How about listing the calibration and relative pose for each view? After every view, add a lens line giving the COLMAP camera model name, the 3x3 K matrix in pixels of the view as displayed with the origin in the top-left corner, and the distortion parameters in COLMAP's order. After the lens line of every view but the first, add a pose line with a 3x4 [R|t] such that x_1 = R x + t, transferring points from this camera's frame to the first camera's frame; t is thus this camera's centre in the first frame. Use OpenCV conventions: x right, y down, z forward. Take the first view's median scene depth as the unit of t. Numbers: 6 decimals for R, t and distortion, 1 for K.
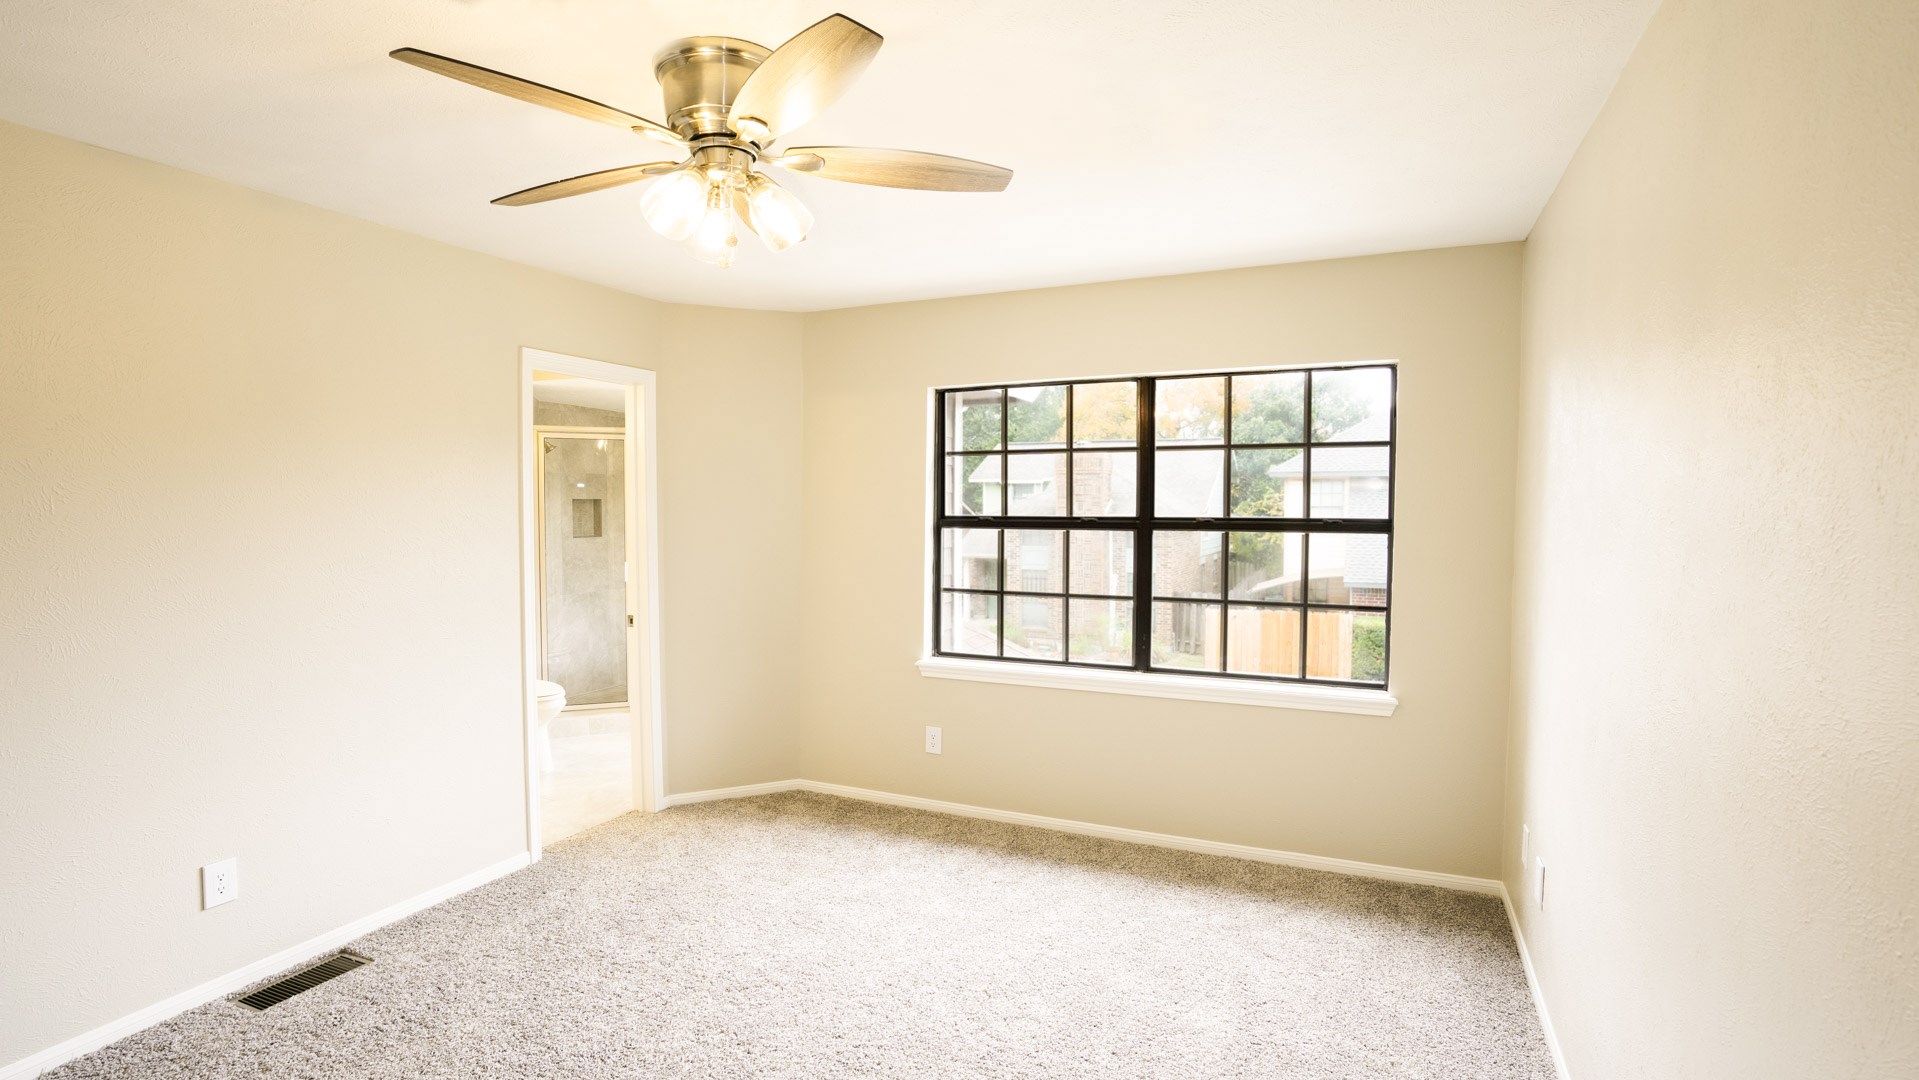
lens RADIAL K [[907.1, 0, 959.5], [0, 907.1, 540.0], [0, 0, 1]] dist [-0.072300, 0.034715]
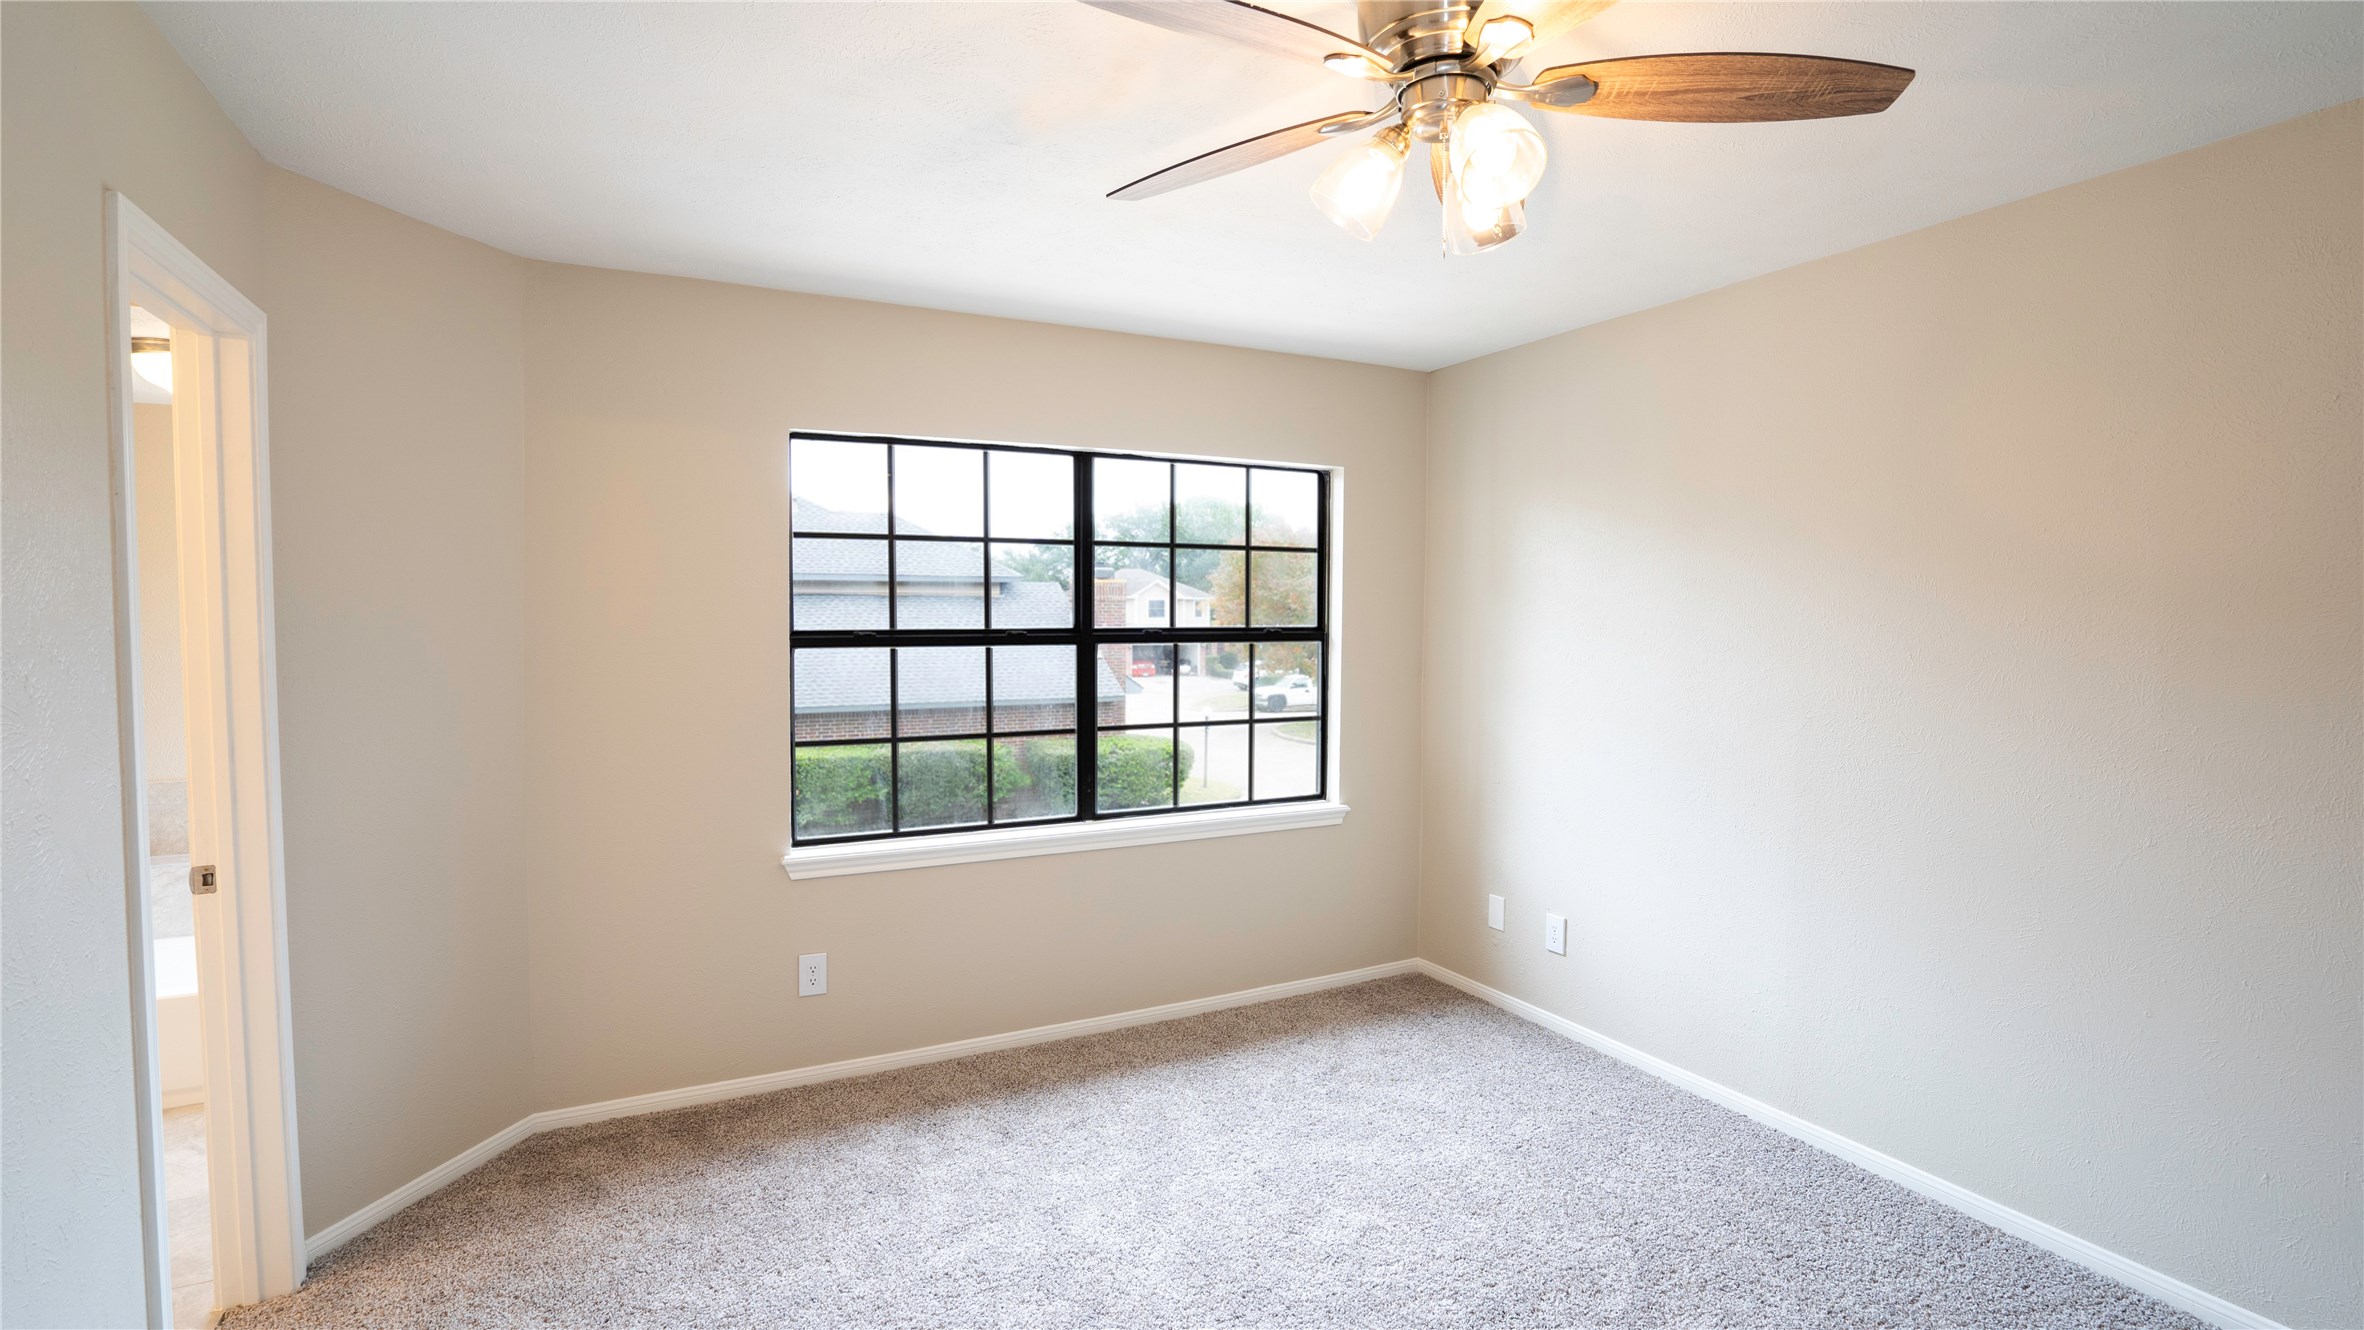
lens RADIAL K [[1119.3, 0, 1182.2], [0, 1119.3, 674.0], [0, 0, 1]] dist [-0.032909, 0.000026]
pose [[0.605372, -0.041265, 0.794873, -0.533571], [0.030127, 0.999127, 0.028925, -0.010566], [-0.795373, 0.006437, 0.606087, 0.326242]]
